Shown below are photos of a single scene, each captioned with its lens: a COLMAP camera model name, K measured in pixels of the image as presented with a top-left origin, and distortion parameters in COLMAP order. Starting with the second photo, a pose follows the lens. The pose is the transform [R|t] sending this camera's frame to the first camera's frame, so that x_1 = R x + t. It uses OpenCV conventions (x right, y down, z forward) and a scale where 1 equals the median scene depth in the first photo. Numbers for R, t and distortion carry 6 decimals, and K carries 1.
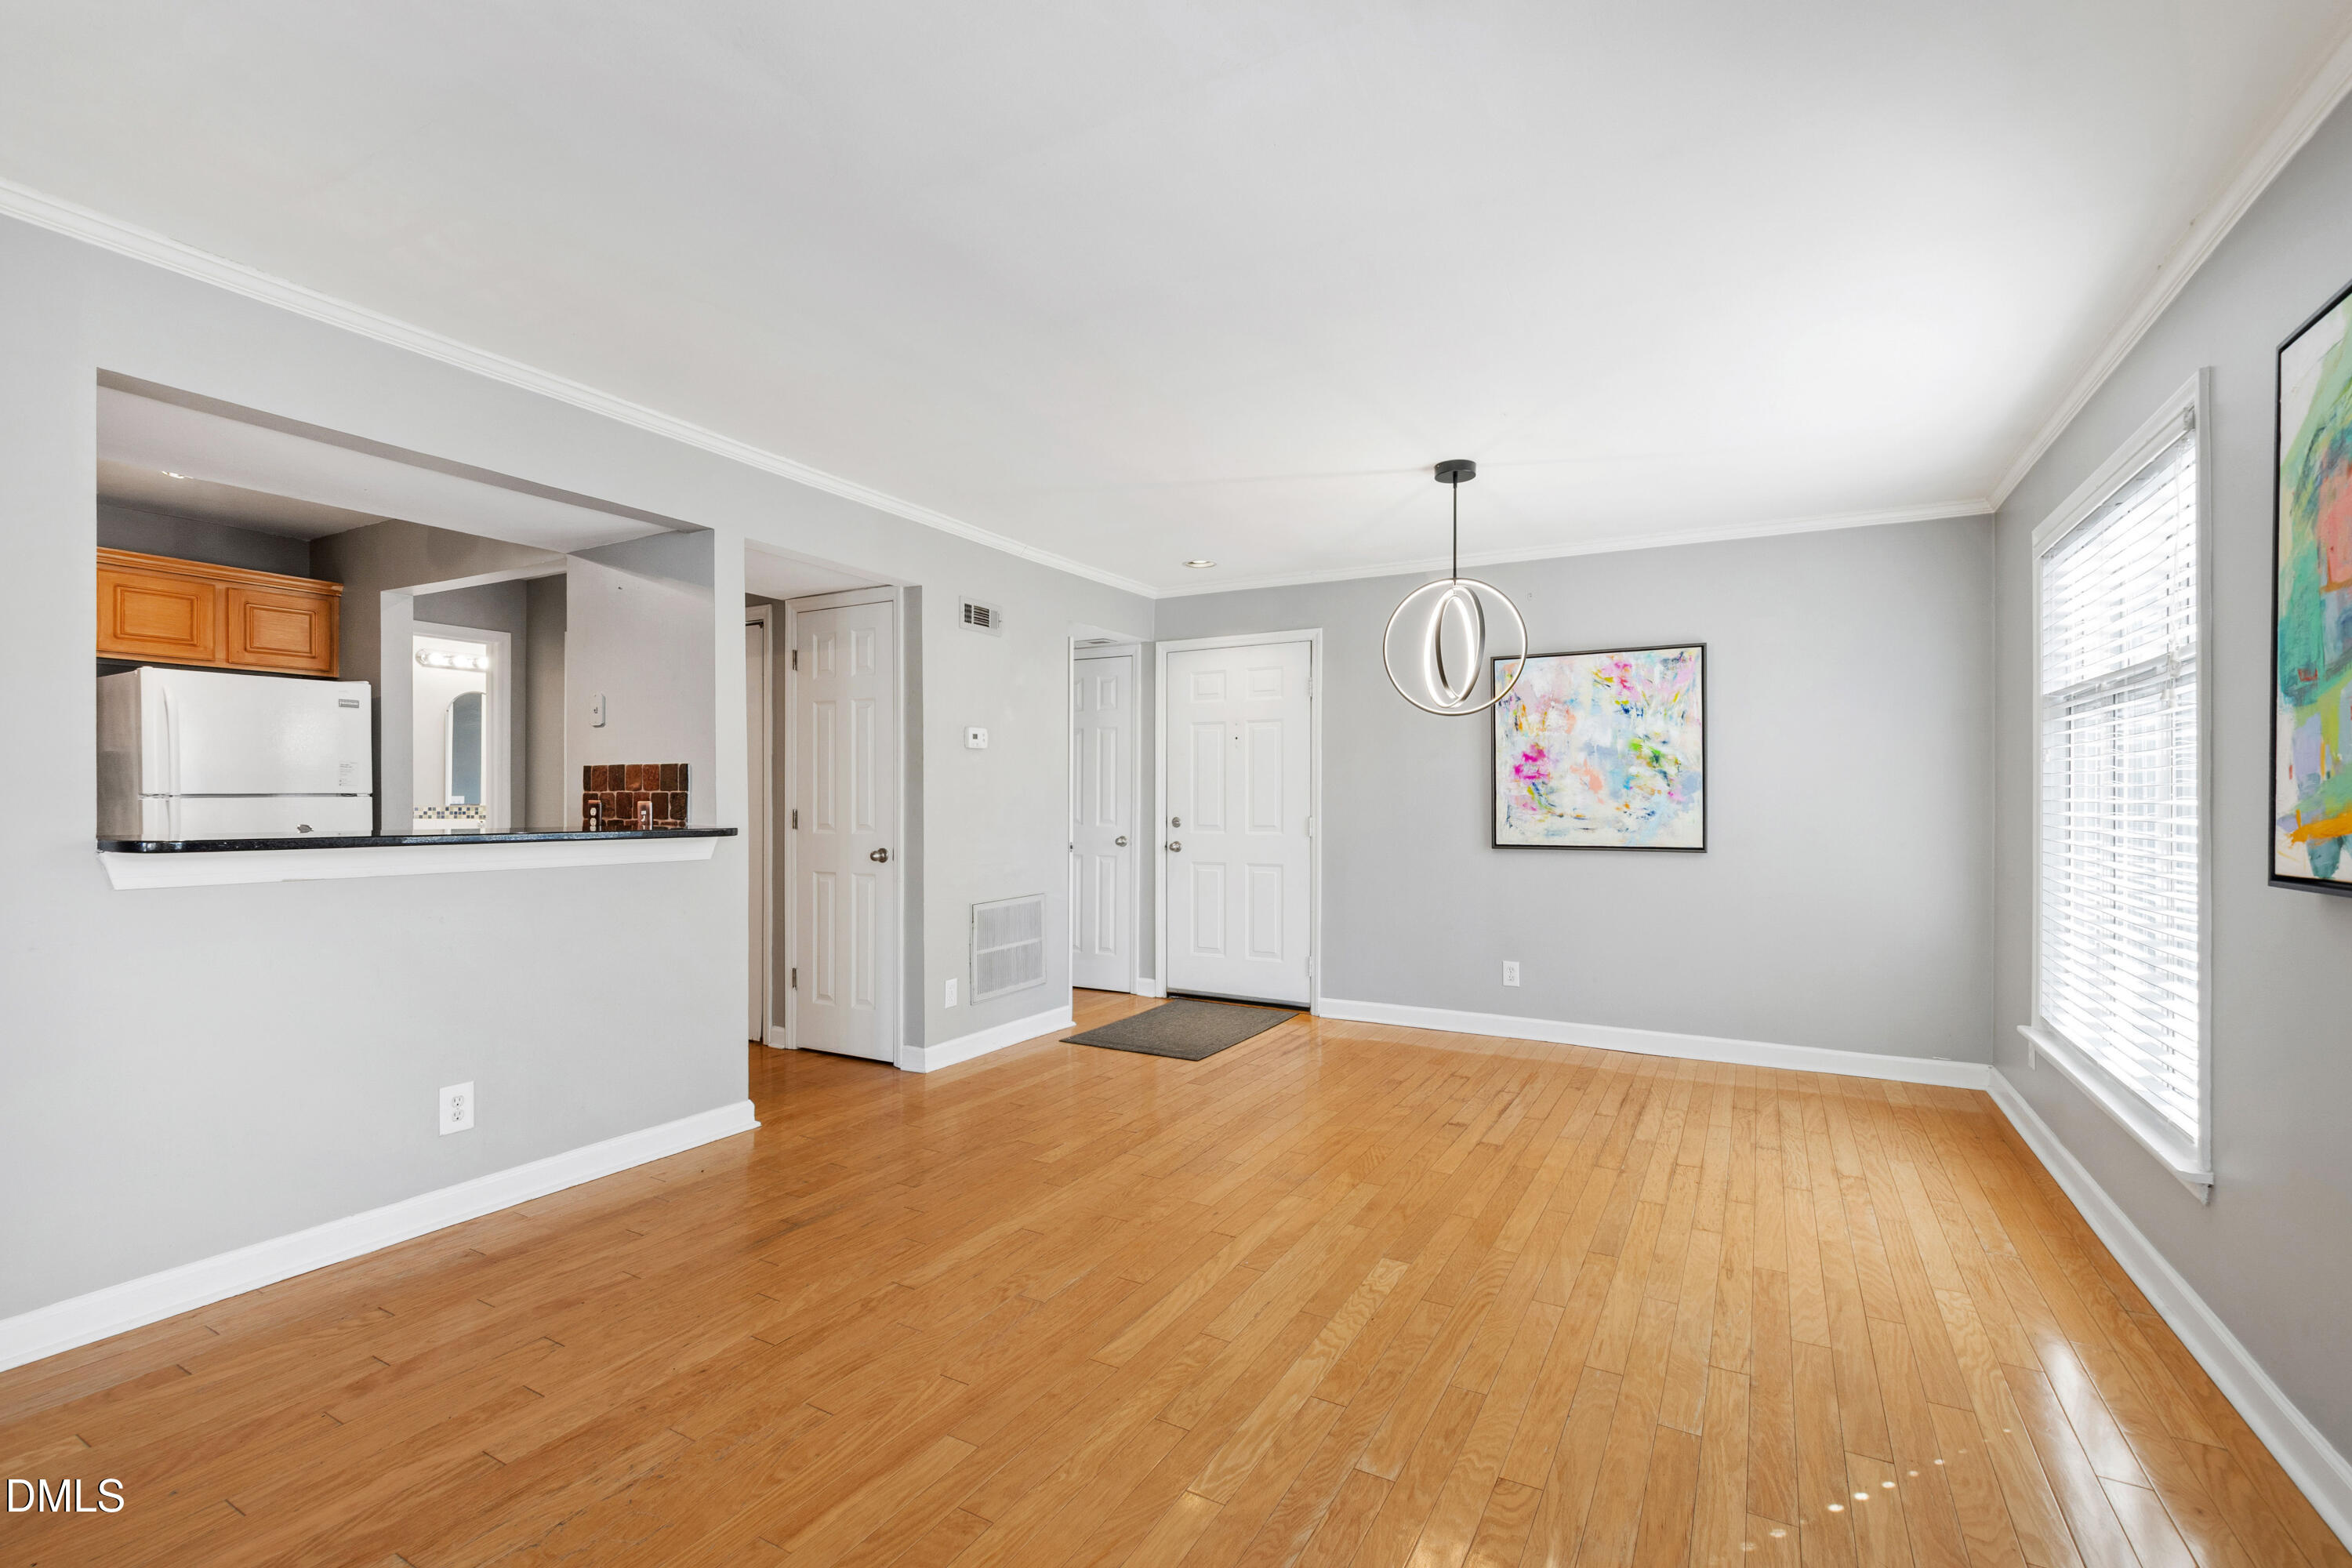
lens RADIAL K [[1042.2, 0, 1172.4], [0, 1042.2, 804.7], [0, 0, 1]] dist [0.000174, -0.003230]
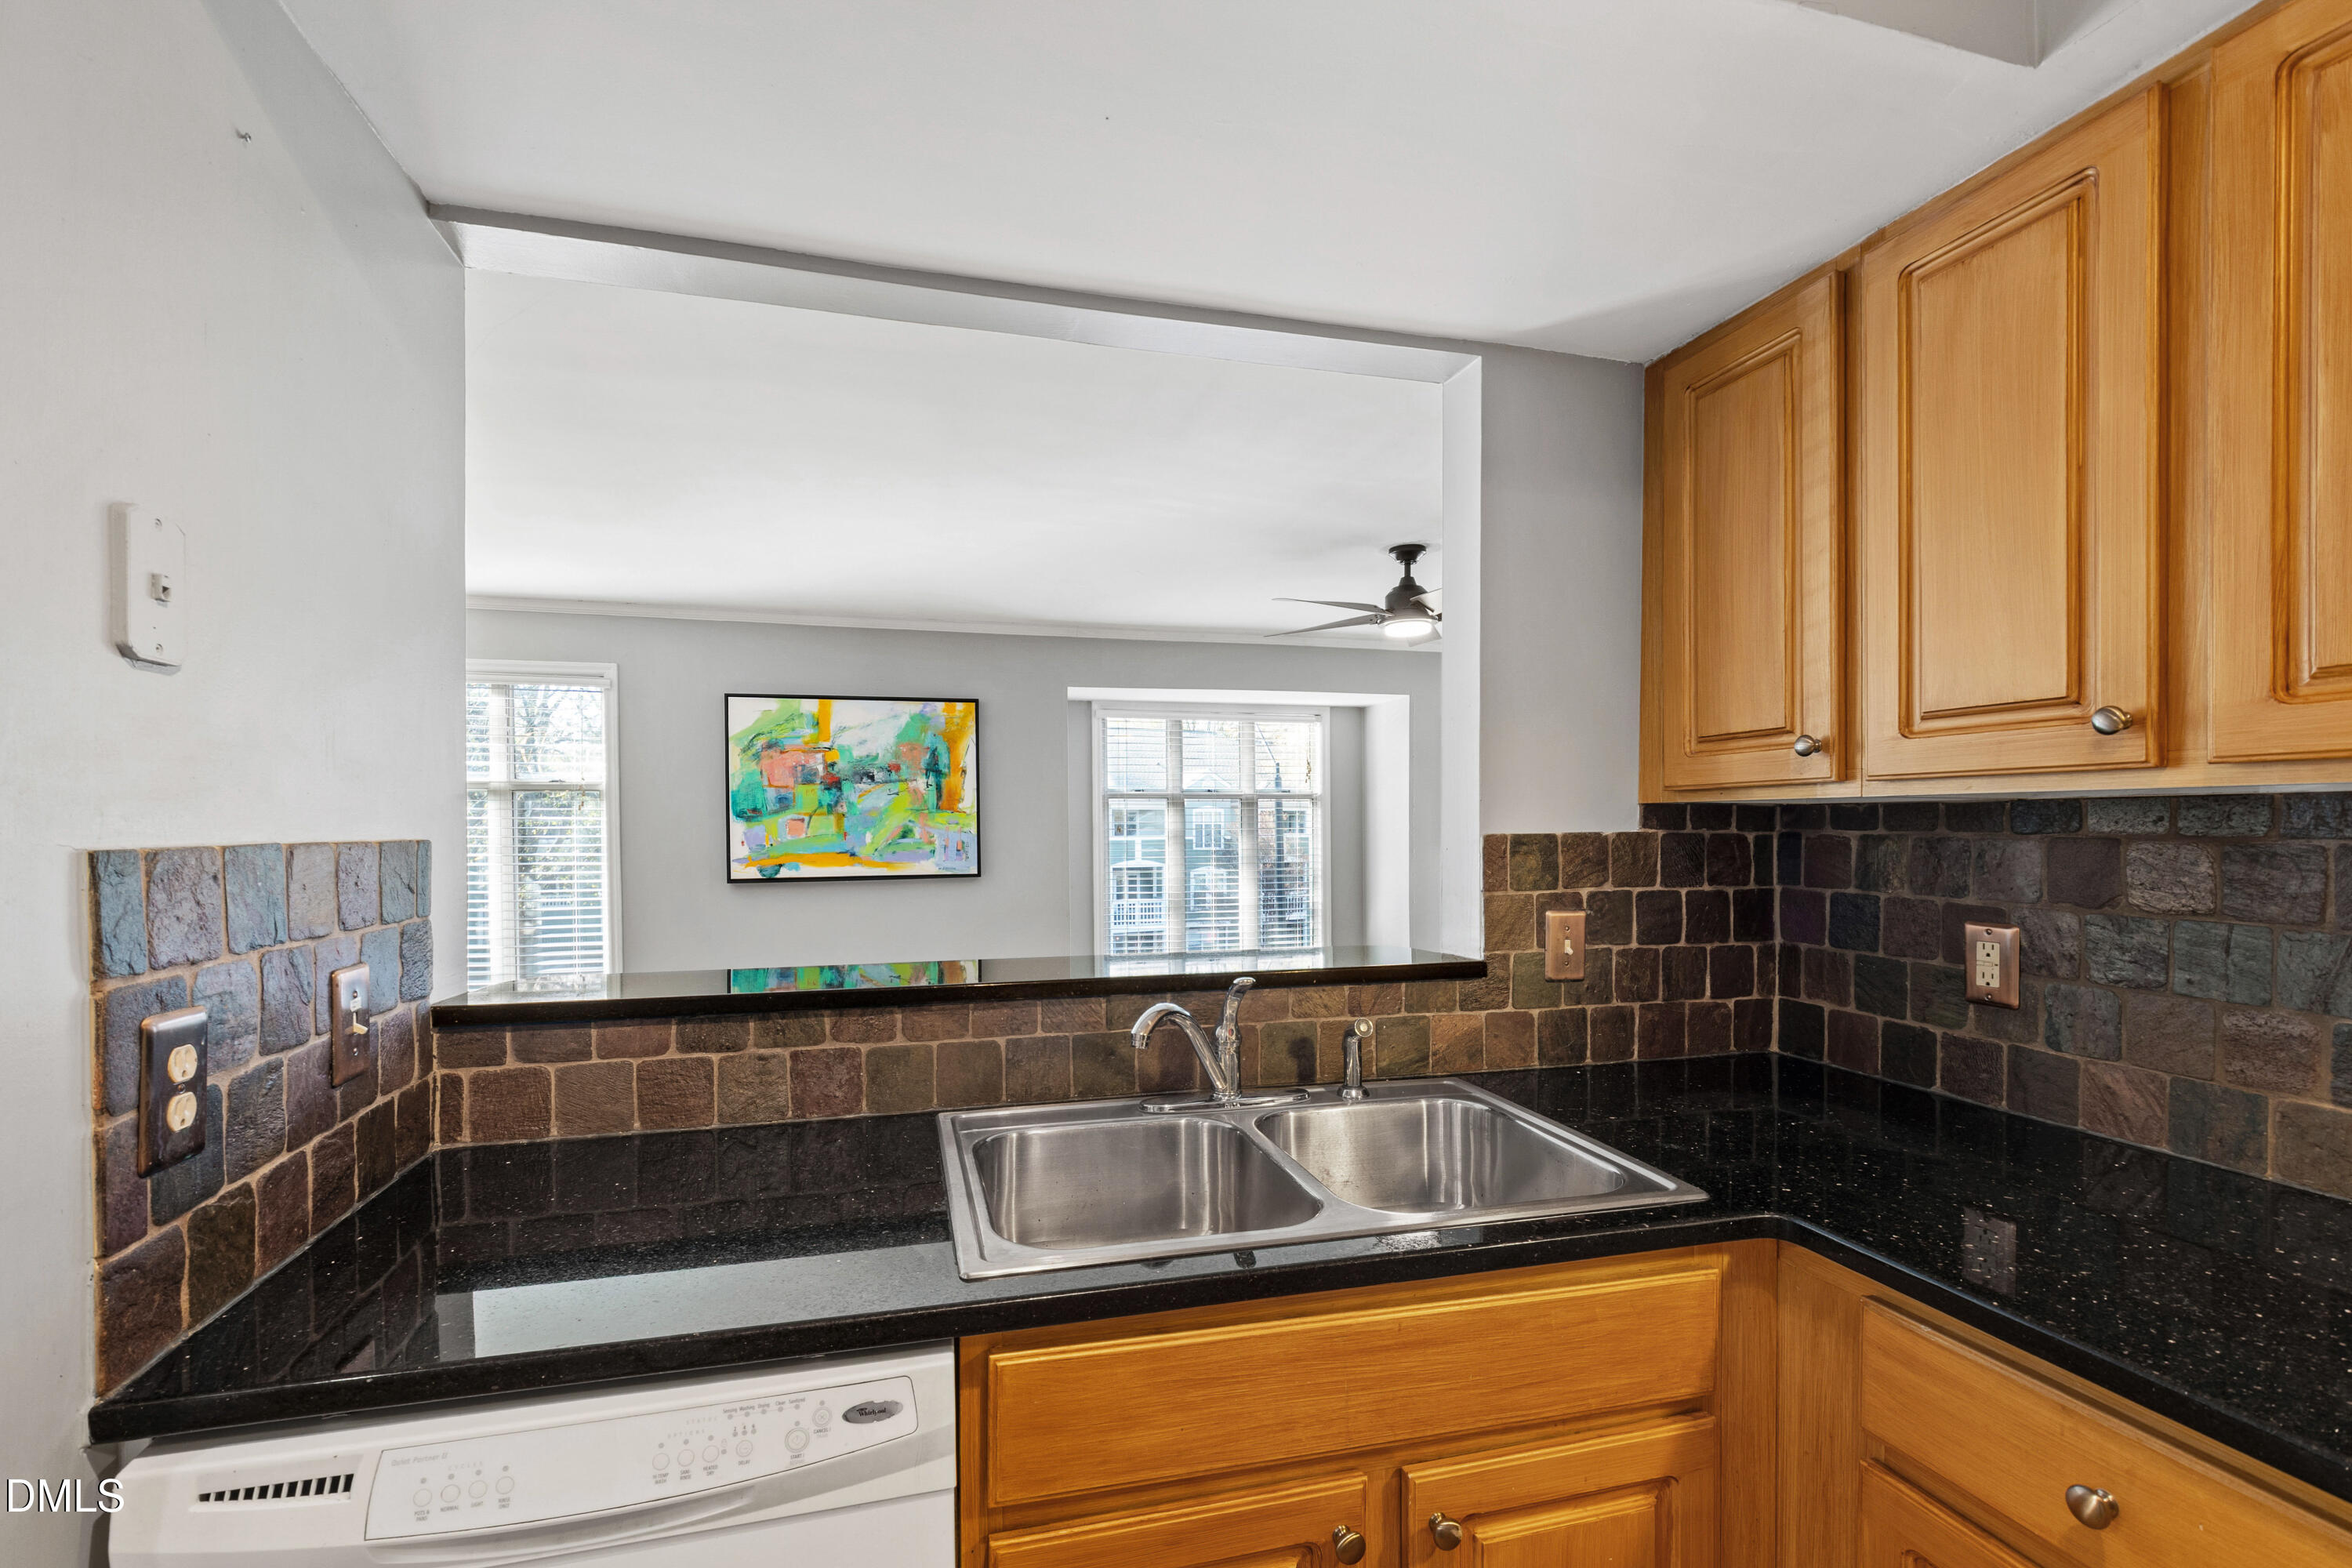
lens RADIAL K [[1042.2, 0, 1173.3], [0, 1042.2, 833.7], [0, 0, 1]] dist [0.000174, -0.003230]
pose [[-0.705665, -0.007300, 0.708508, -0.694839], [0.002957, 0.999908, 0.013247, -0.035079], [-0.708540, 0.011443, -0.705578, 0.819491]]
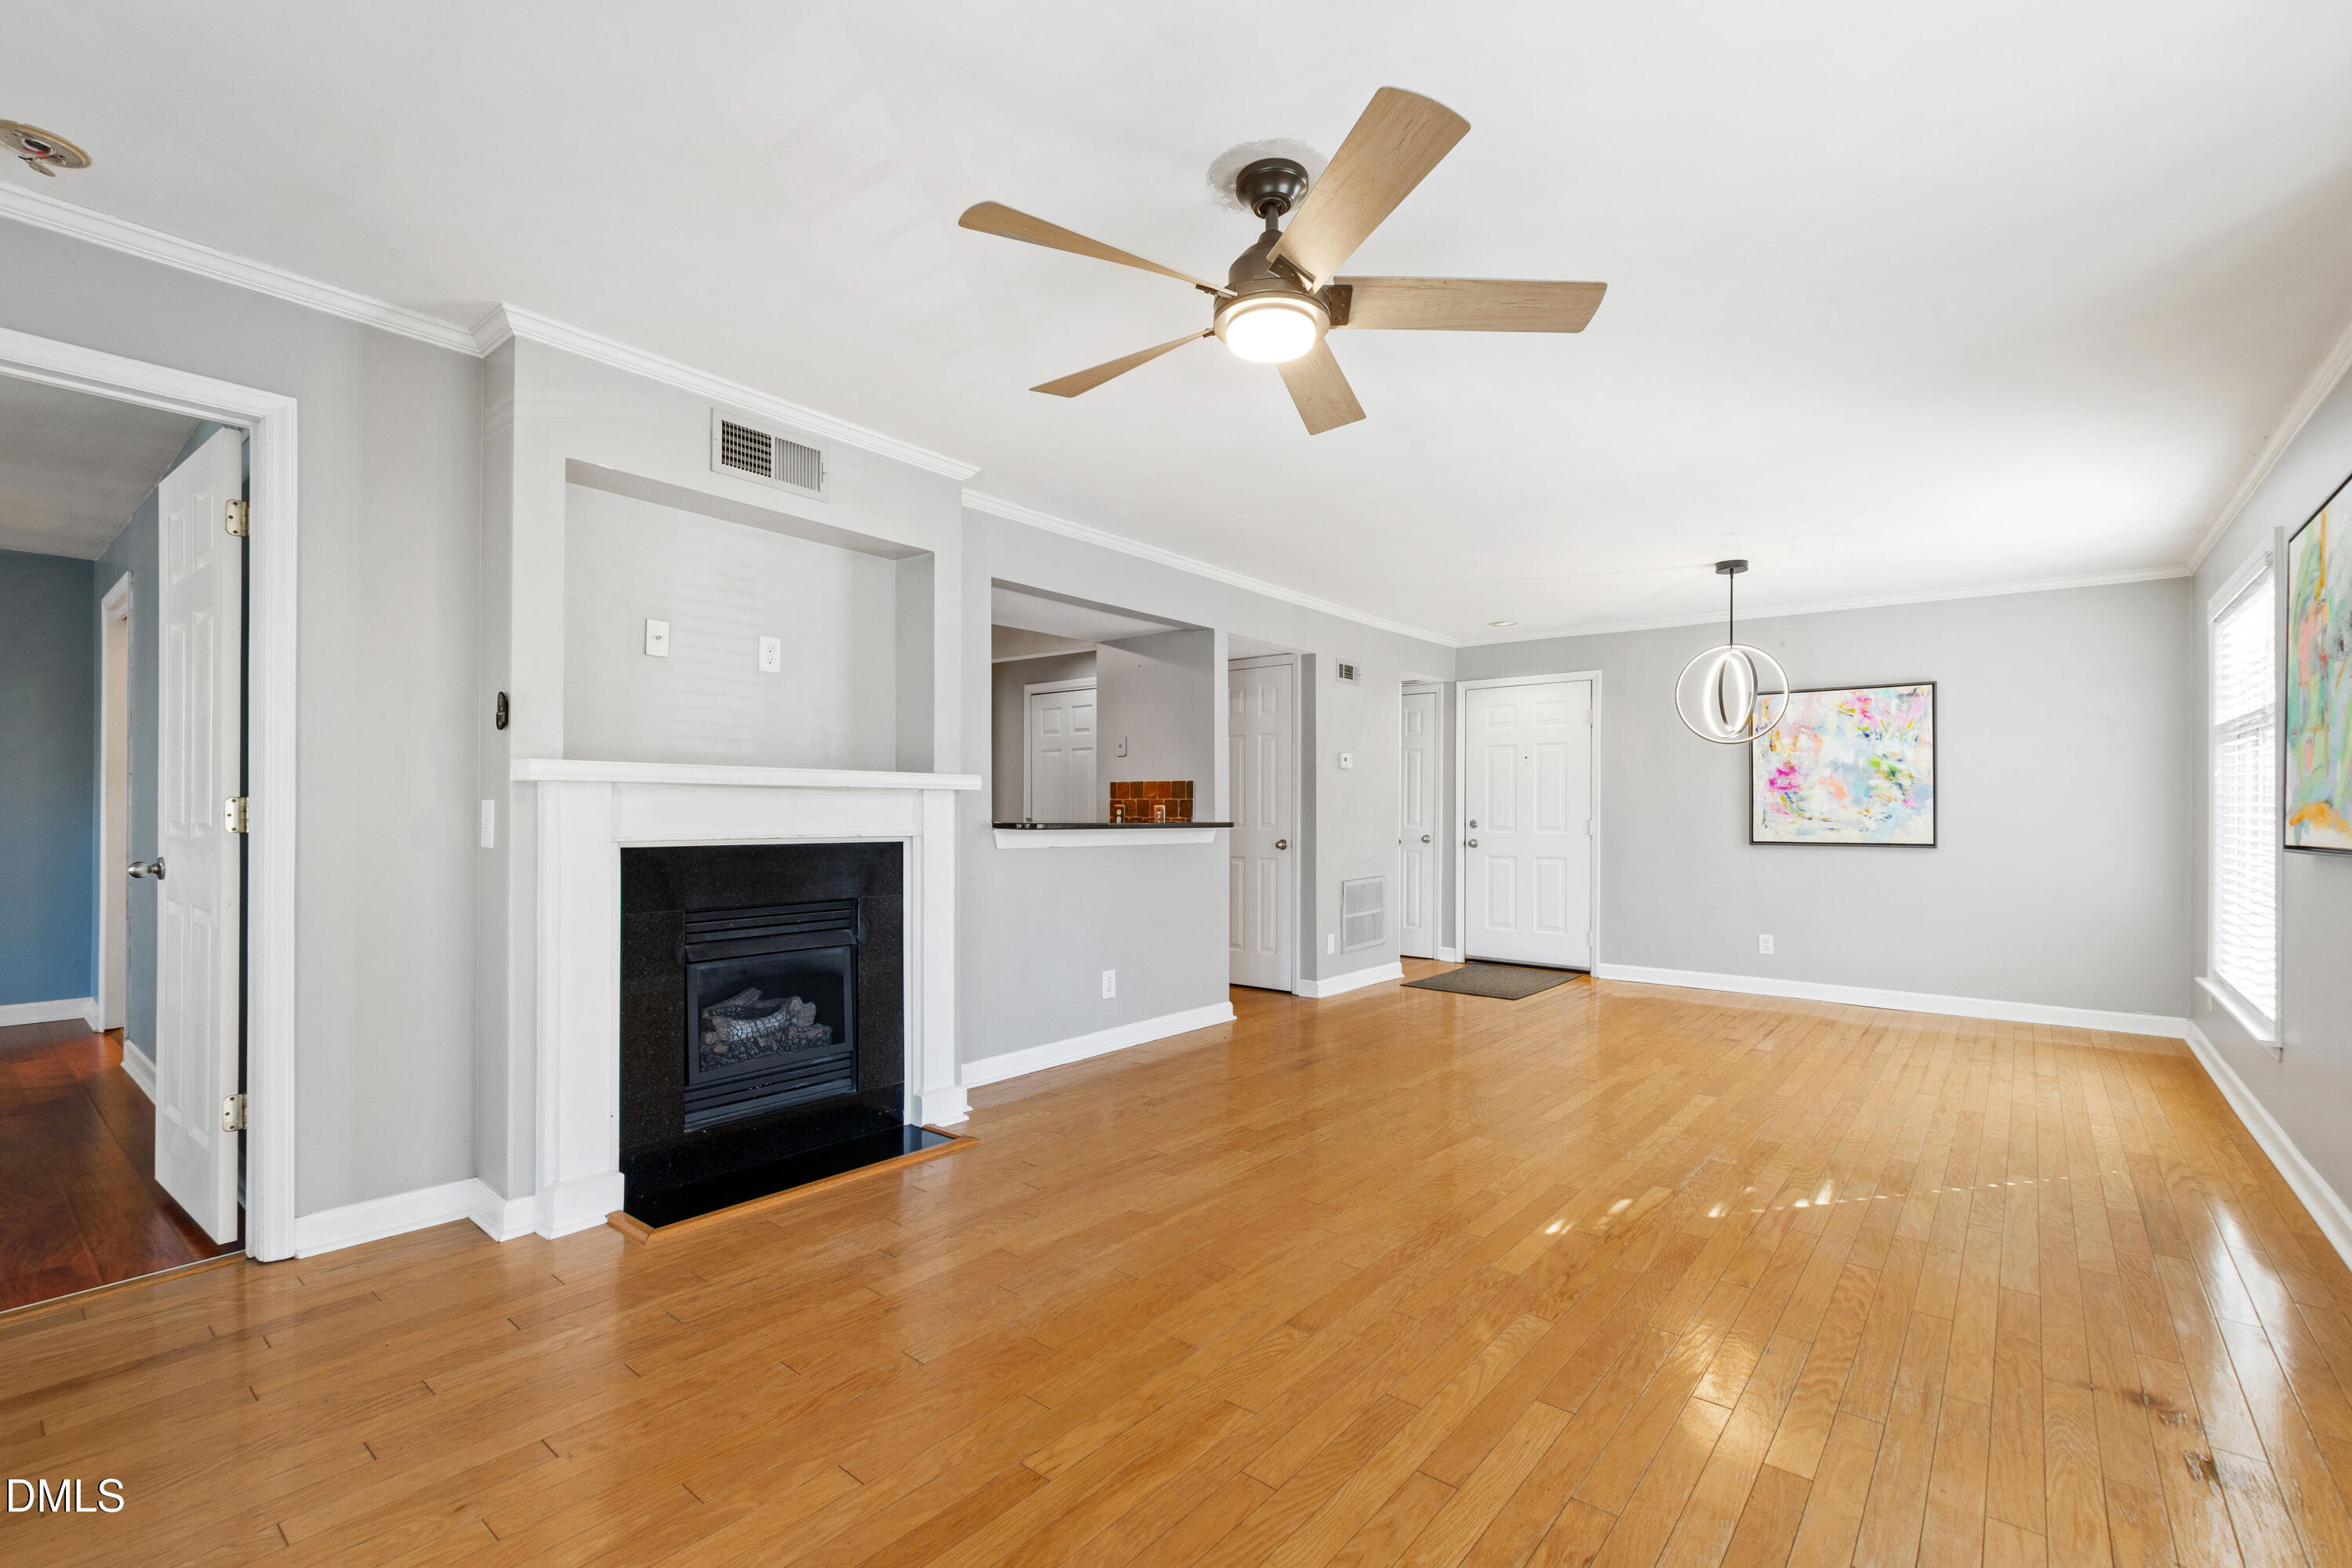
lens RADIAL K [[1042.2, 0, 1171.3], [0, 1042.2, 812.2], [0, 0, 1]] dist [0.000174, -0.003230]
pose [[0.984793, 0.002552, -0.173716, -0.176708], [-0.003069, 0.999992, -0.002710, 0.009037], [0.173707, 0.003202, 0.984792, -0.392153]]
